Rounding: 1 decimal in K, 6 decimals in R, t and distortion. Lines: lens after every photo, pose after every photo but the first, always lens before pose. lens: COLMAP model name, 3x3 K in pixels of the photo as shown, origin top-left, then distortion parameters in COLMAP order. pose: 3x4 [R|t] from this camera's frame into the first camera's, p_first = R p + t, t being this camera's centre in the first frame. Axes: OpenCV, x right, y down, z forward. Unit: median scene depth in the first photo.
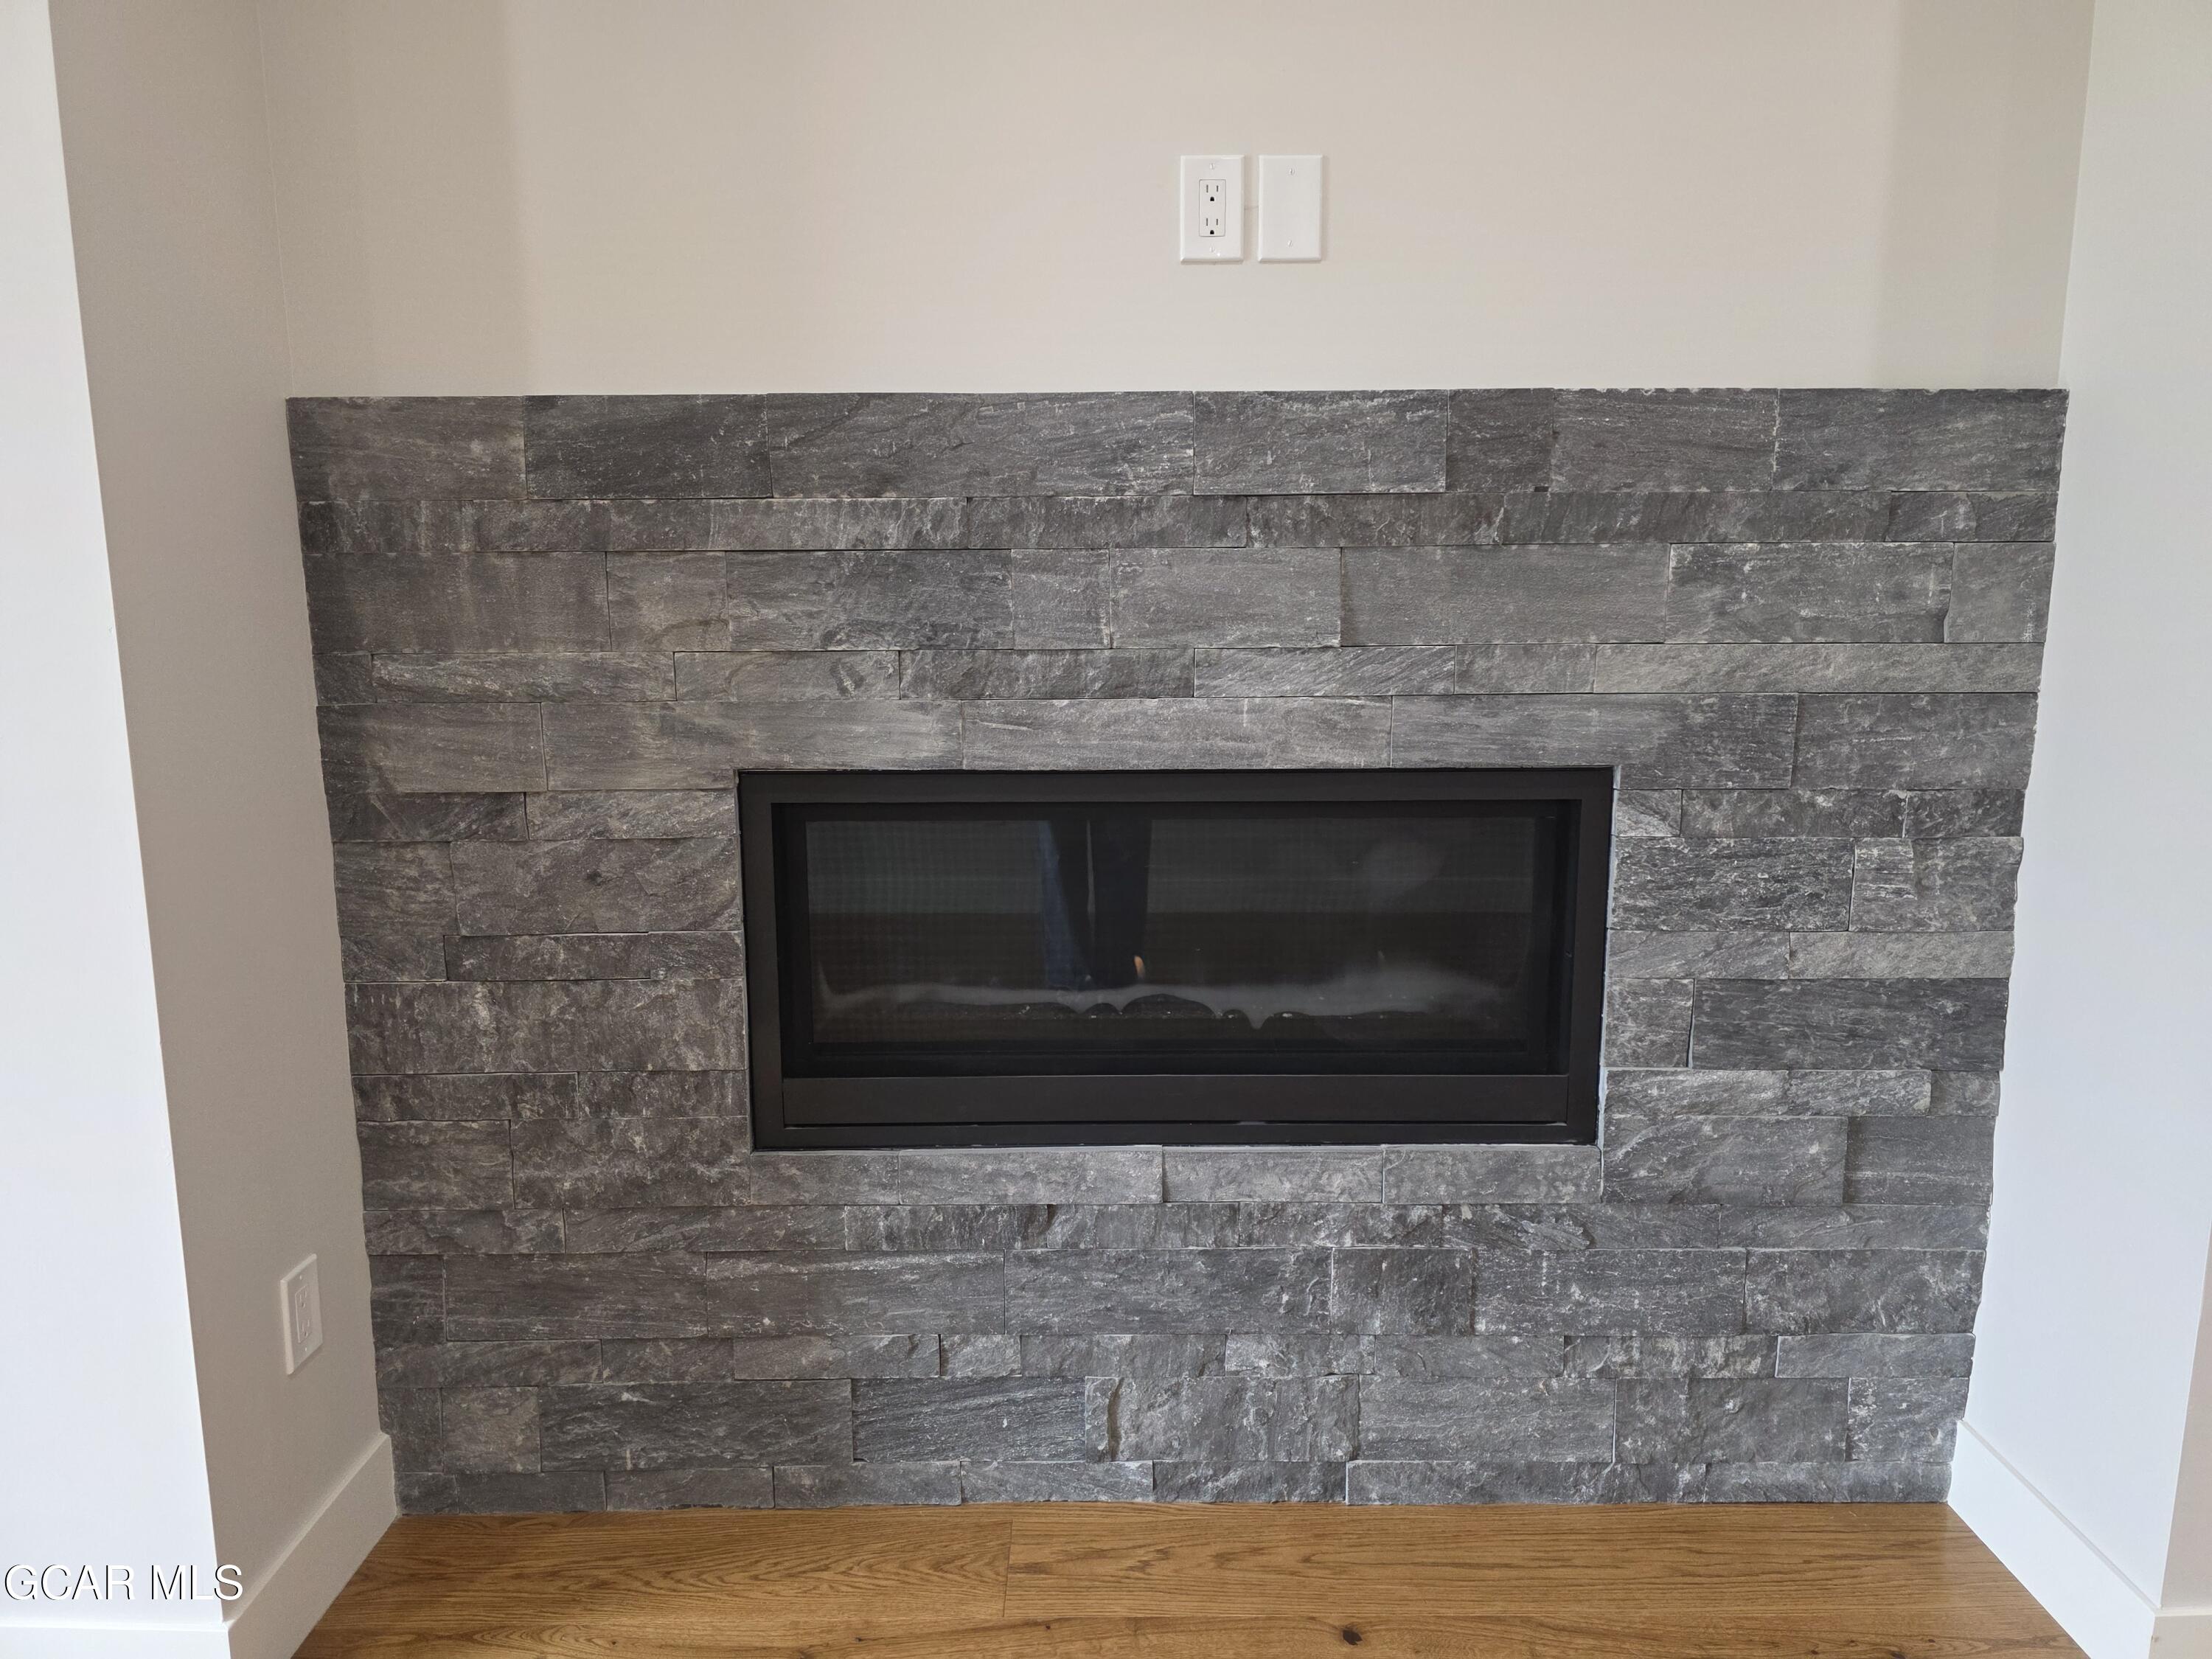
lens RADIAL K [[1488.2, 0, 1104.8], [0, 1488.2, 824.9], [0, 0, 1]] dist [0.067524, -0.062695]
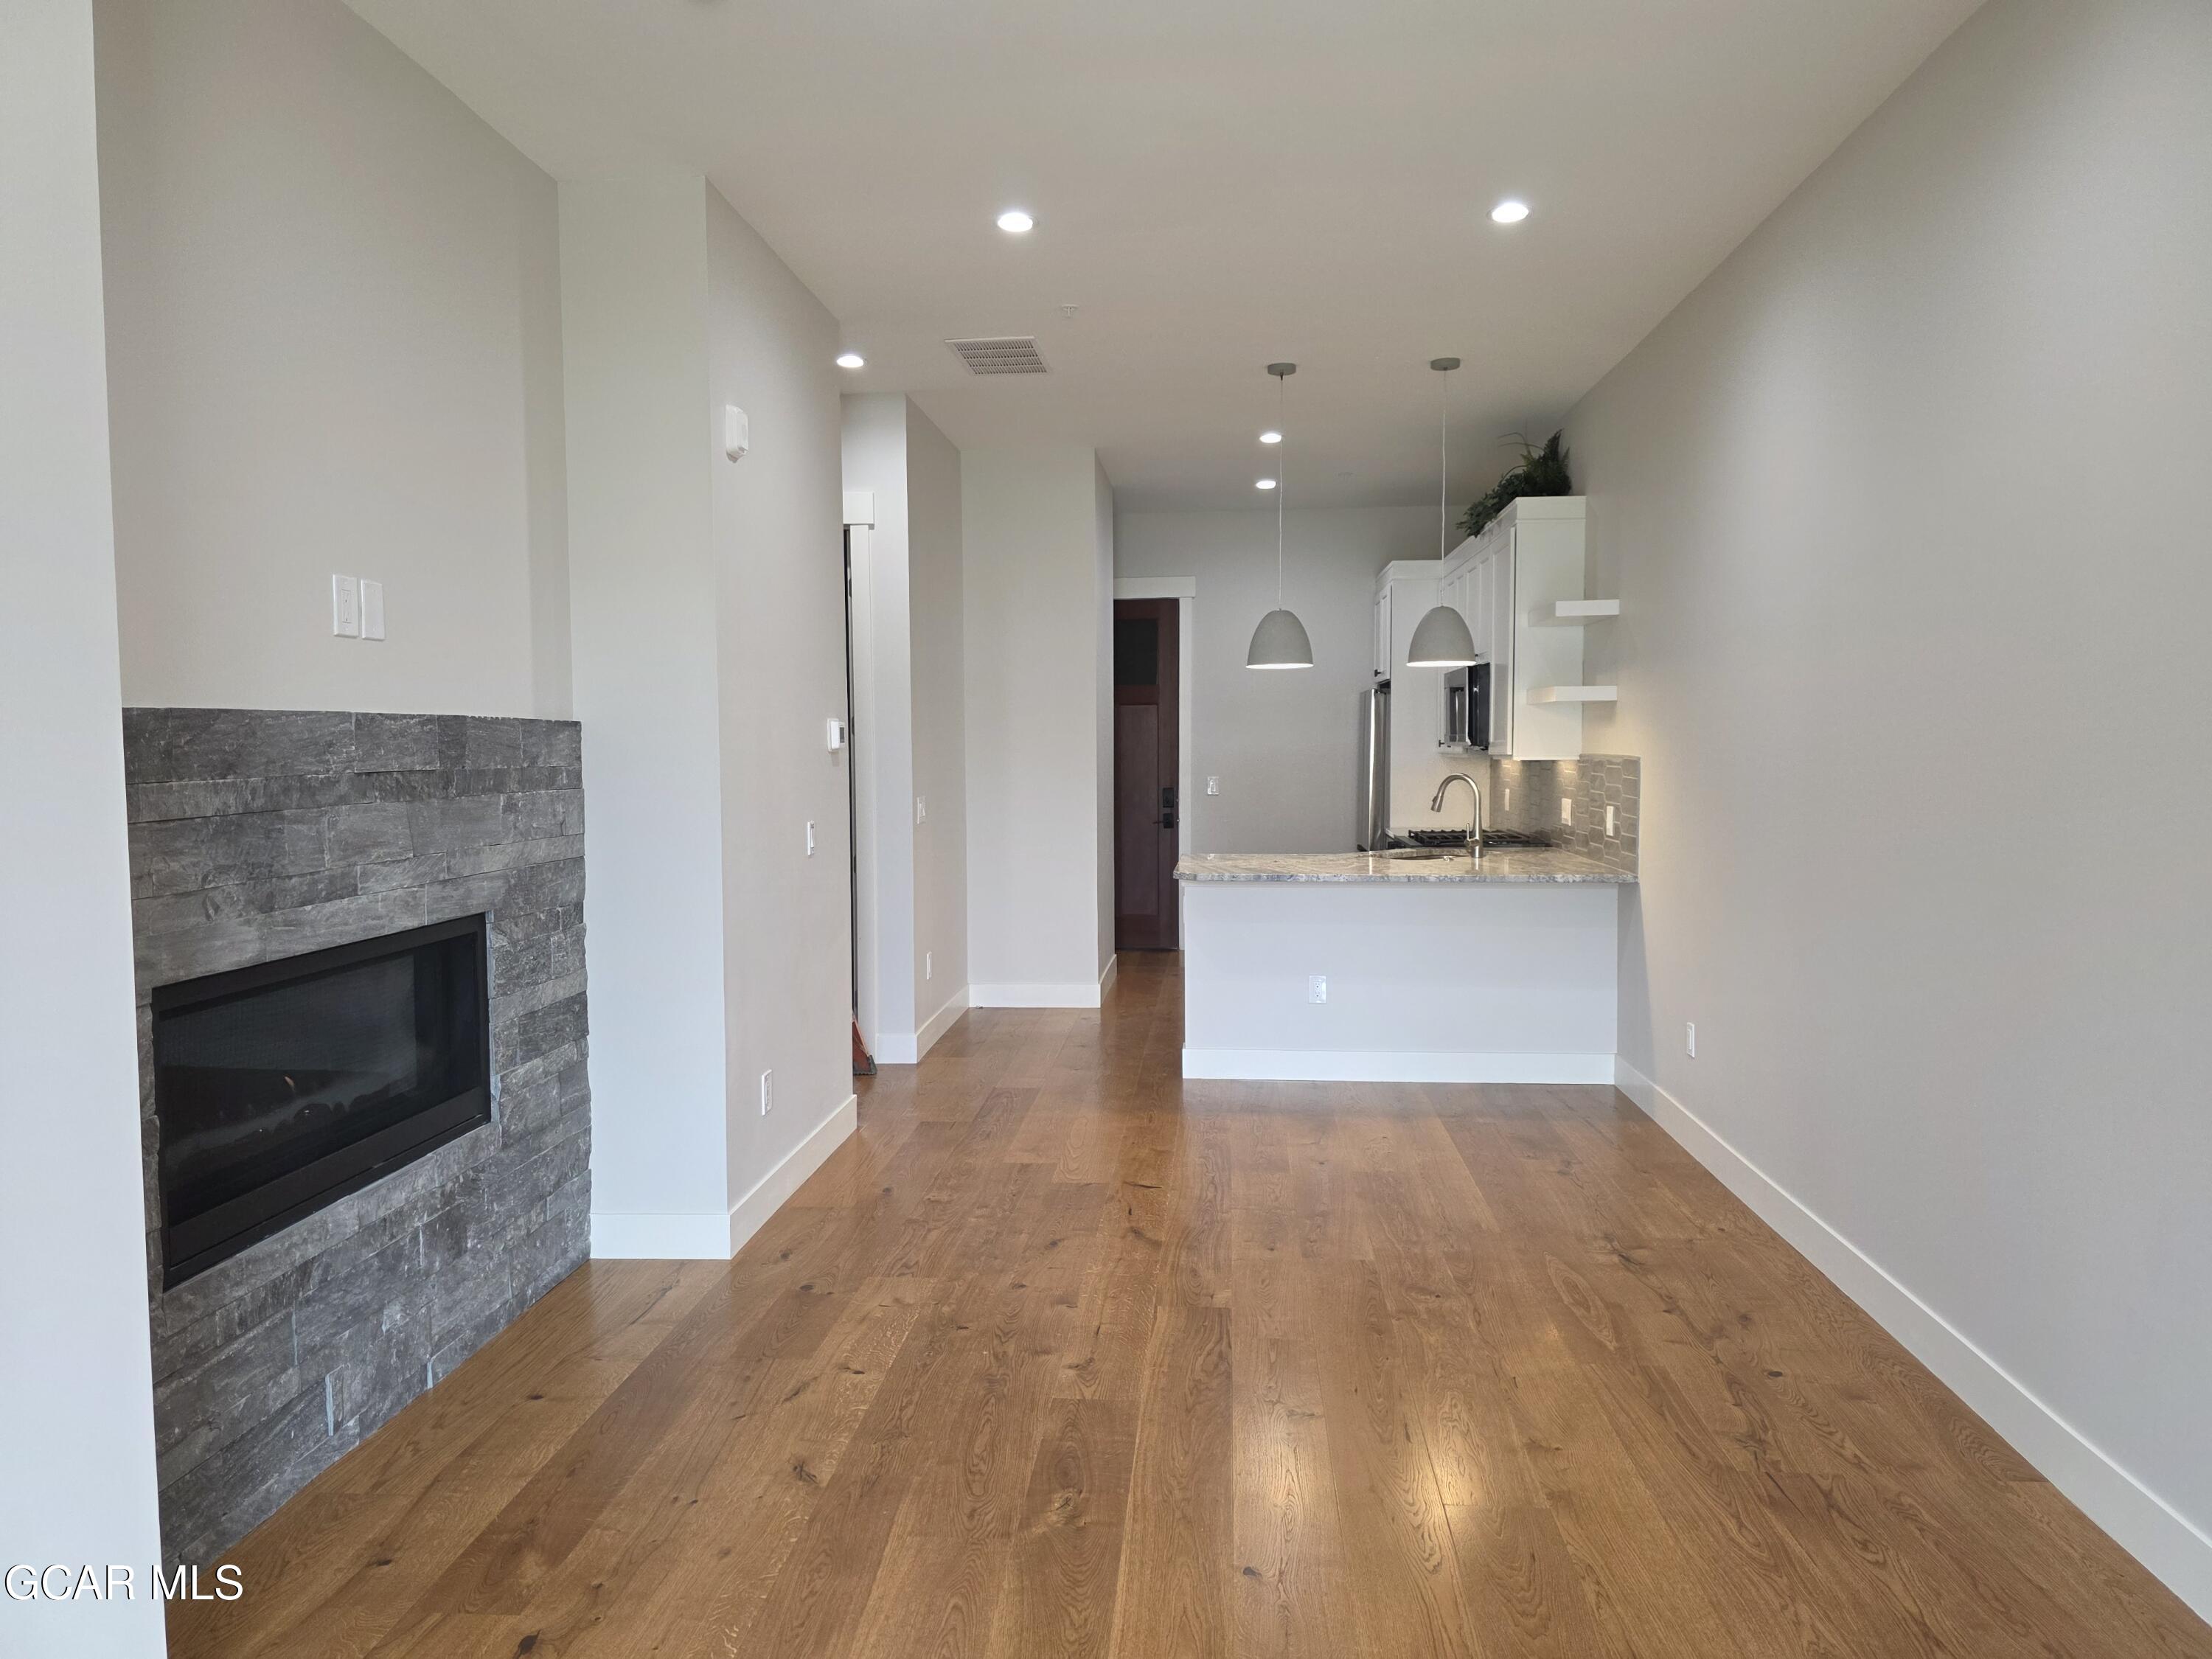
lens RADIAL K [[1488.2, 0, 1109.9], [0, 1488.2, 835.6], [0, 0, 1]] dist [0.067524, -0.062695]
pose [[0.087796, -0.060664, 0.994290, -1.468353], [0.171572, 0.984148, 0.044895, -0.083315], [-0.981252, 0.166651, 0.096813, 0.040499]]
